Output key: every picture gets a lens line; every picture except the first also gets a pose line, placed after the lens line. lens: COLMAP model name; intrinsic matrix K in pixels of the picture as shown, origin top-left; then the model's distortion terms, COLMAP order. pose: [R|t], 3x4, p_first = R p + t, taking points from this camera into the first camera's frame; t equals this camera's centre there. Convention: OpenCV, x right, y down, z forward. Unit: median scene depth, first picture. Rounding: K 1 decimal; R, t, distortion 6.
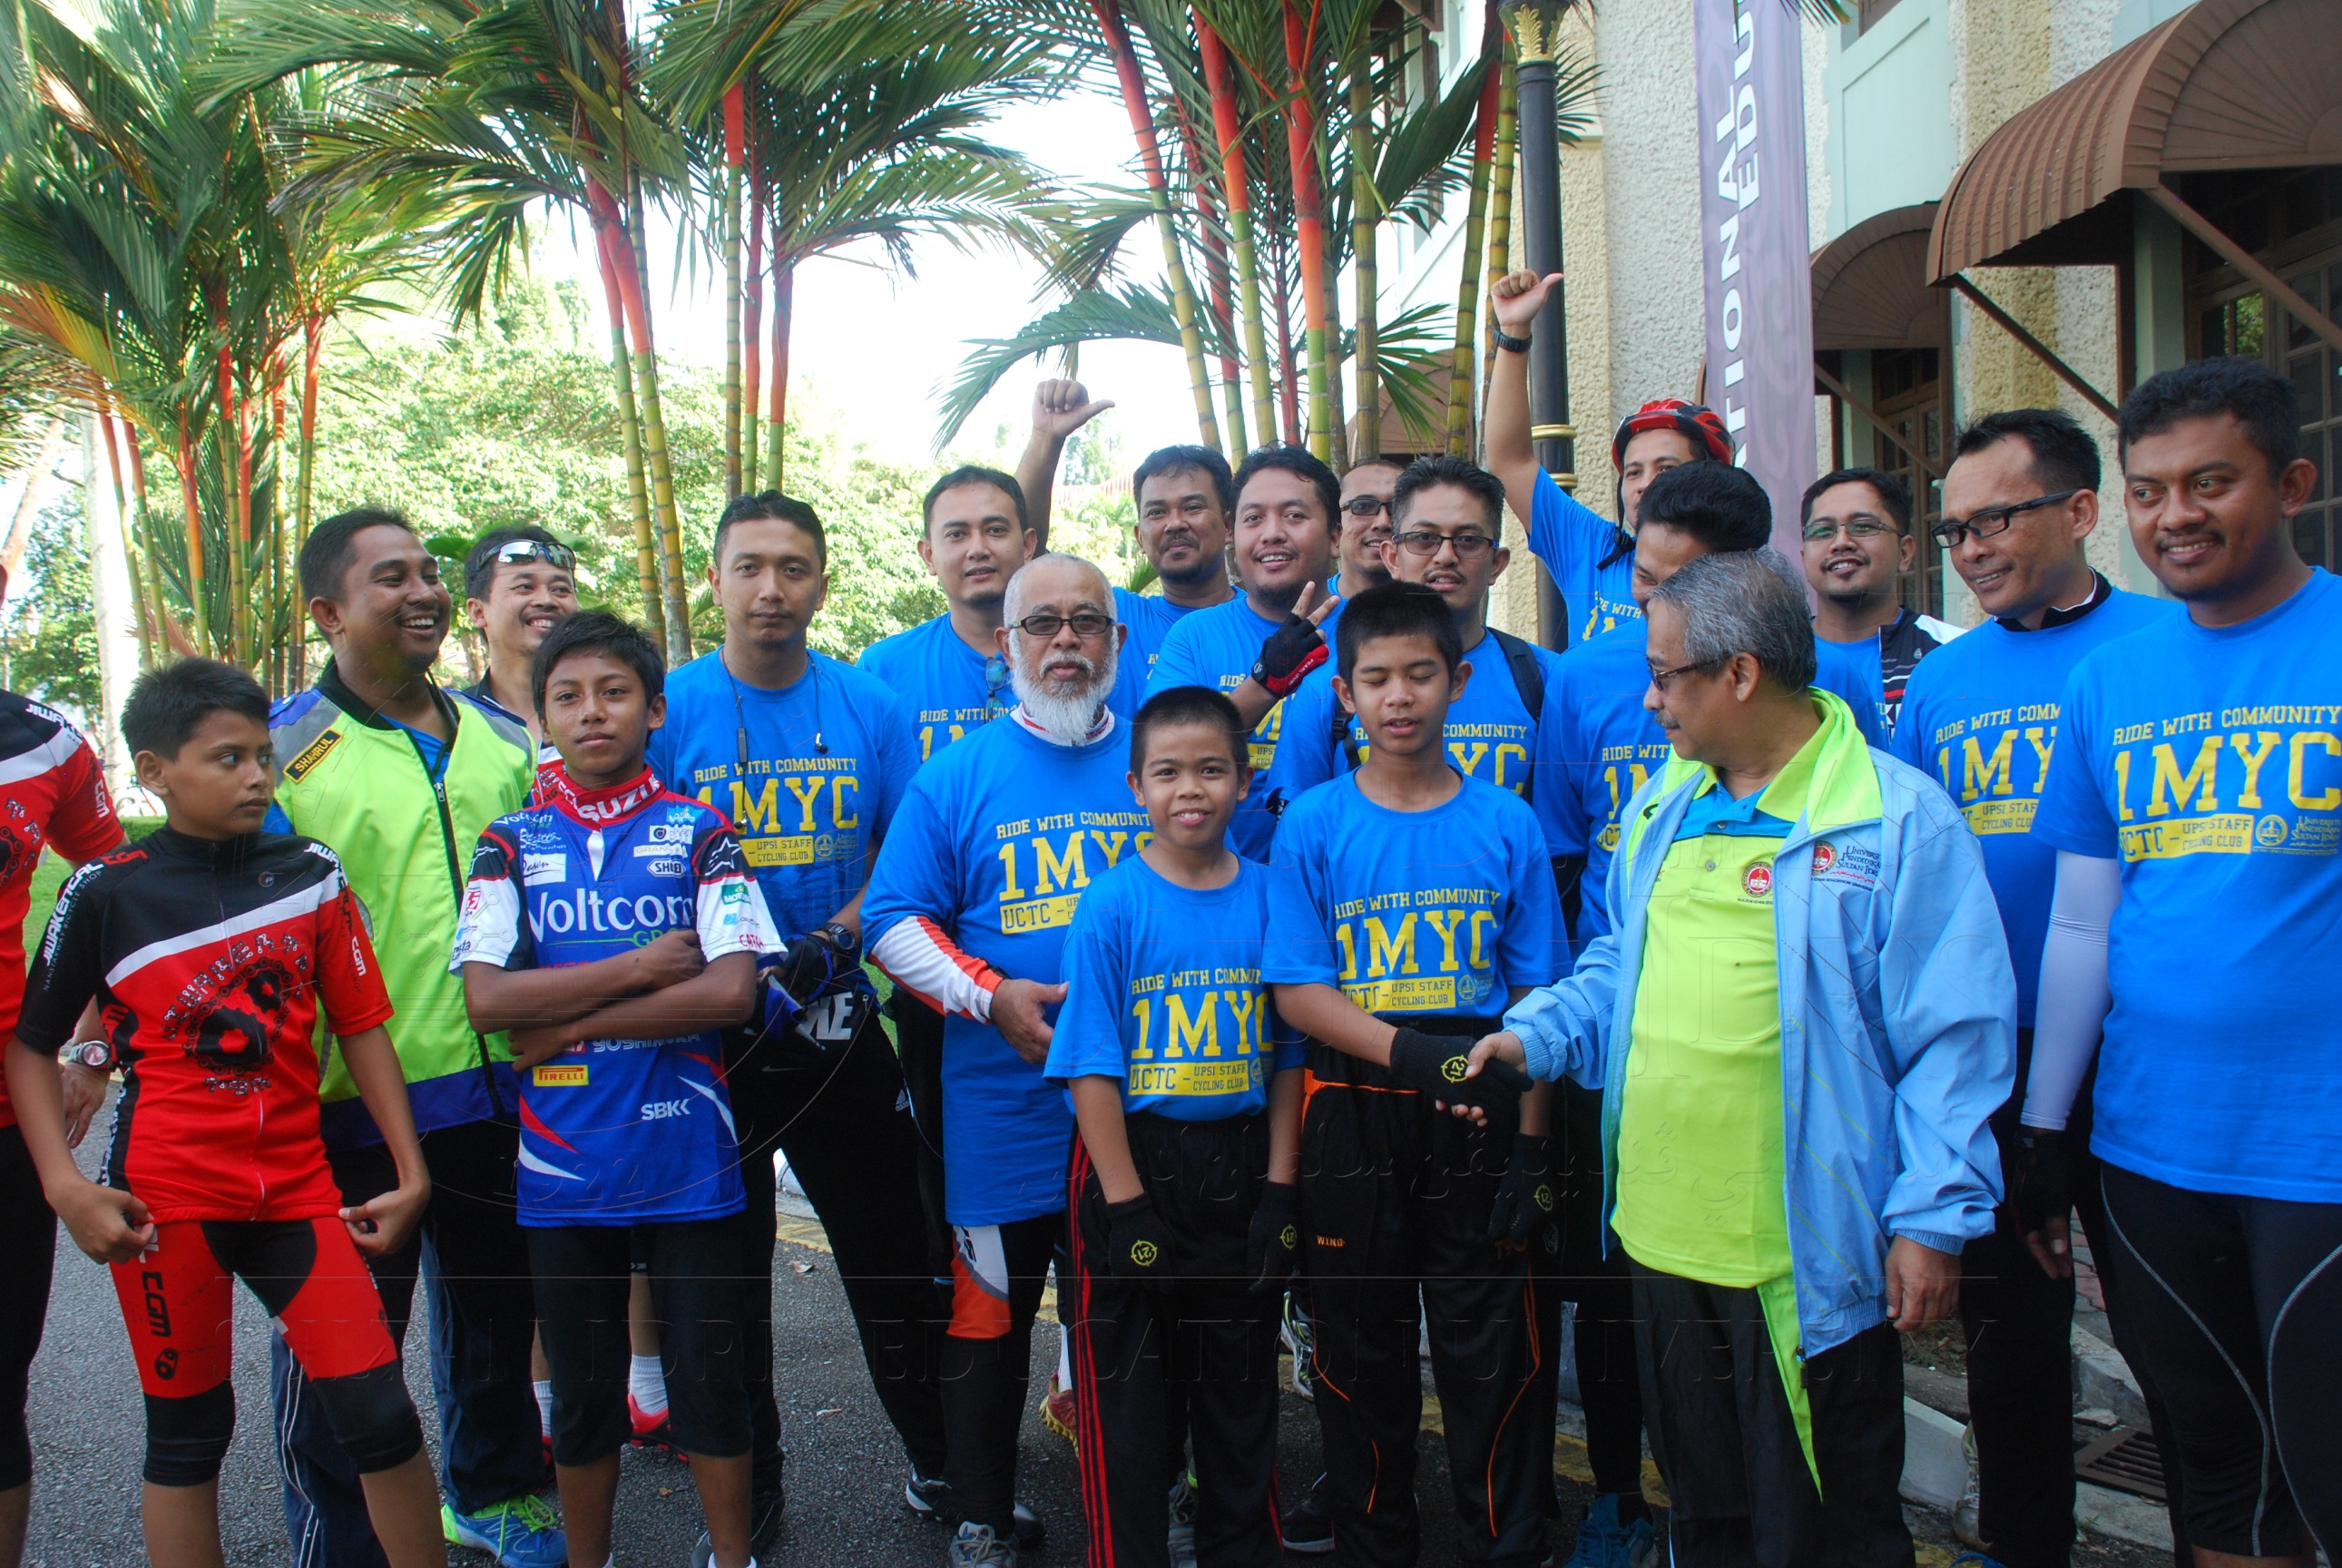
lens RADIAL K [[2040.2, 0, 1170.0], [0, 2040.2, 814.6], [0, 0, 1]] dist [-0.139067, 0.189352]
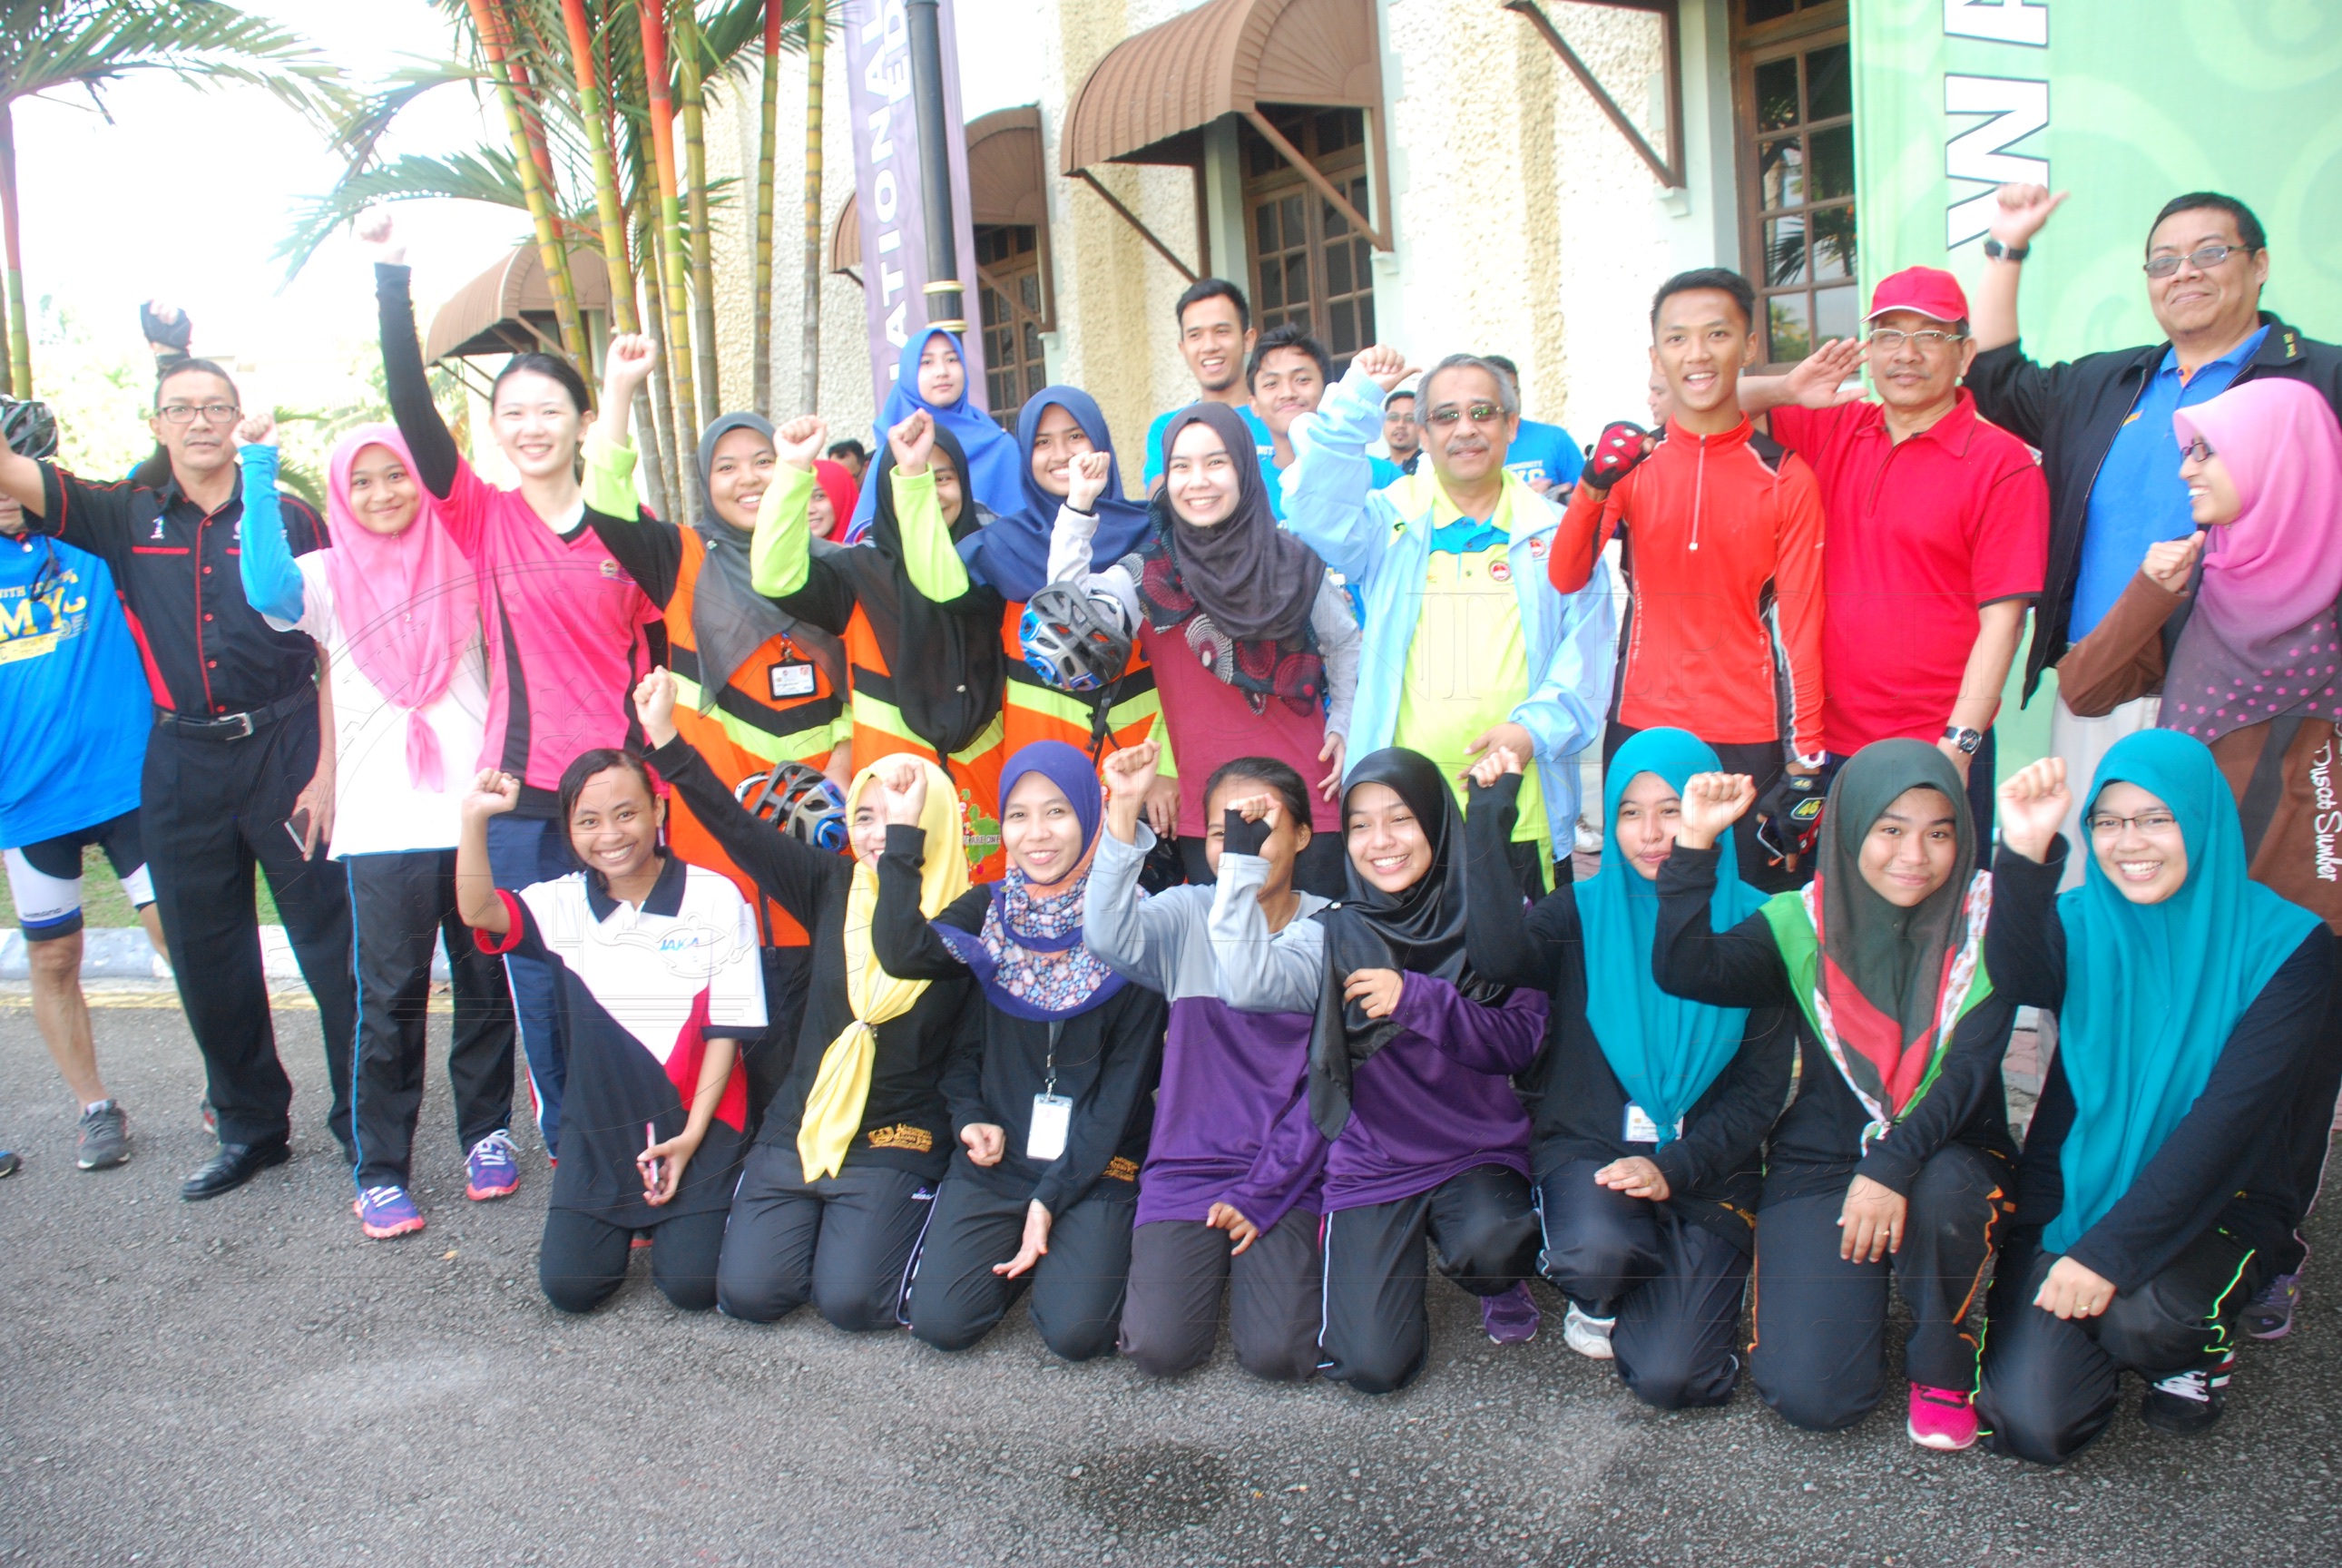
lens RADIAL K [[1823.7, 0, 1180.7], [0, 1823.7, 817.6], [0, 0, 1]] dist [-0.157254, 0.113143]
pose [[0.866573, -0.108983, 0.487005, -0.148346], [0.060983, 0.991675, 0.113407, 0.010607], [-0.495310, -0.068576, 0.866005, -0.031872]]
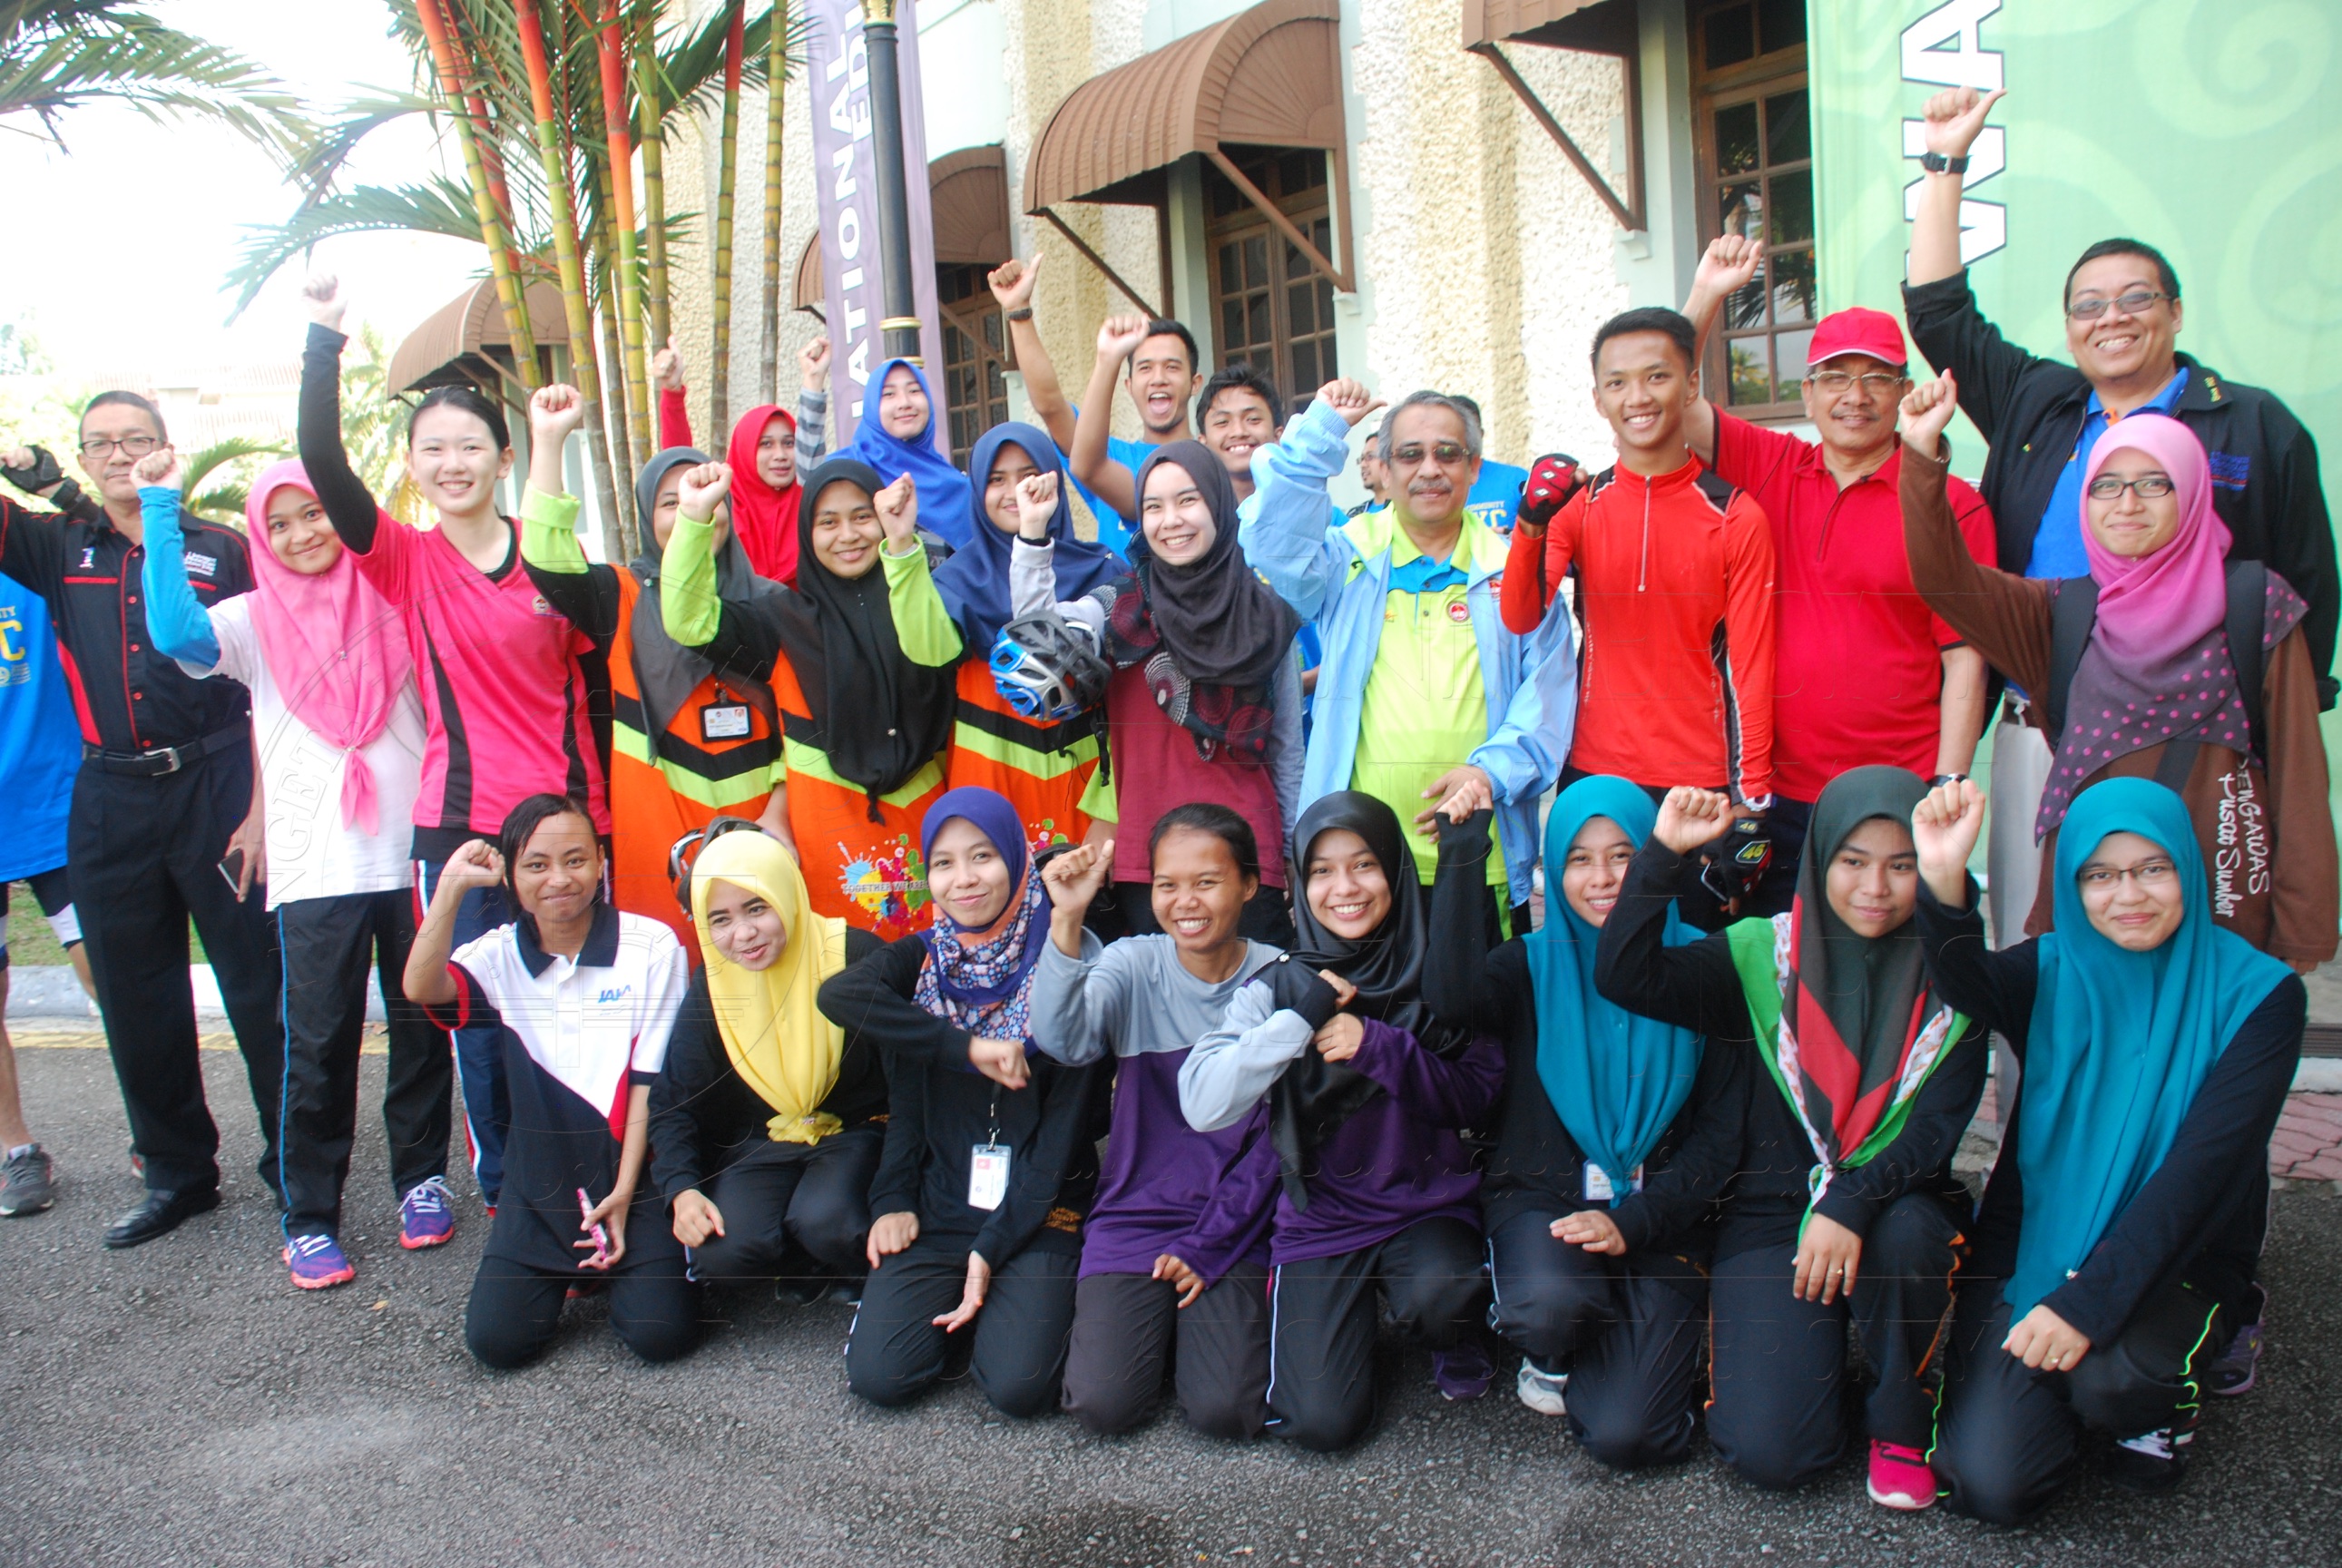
lens RADIAL K [[1823.7, 0, 1180.7], [0, 1823.7, 817.6], [0, 0, 1]] dist [-0.157254, 0.113143]
pose [[0.857374, -0.095001, 0.505850, -0.142748], [0.055181, 0.994120, 0.093173, 0.010673], [-0.511727, -0.051971, 0.857575, -0.028186]]
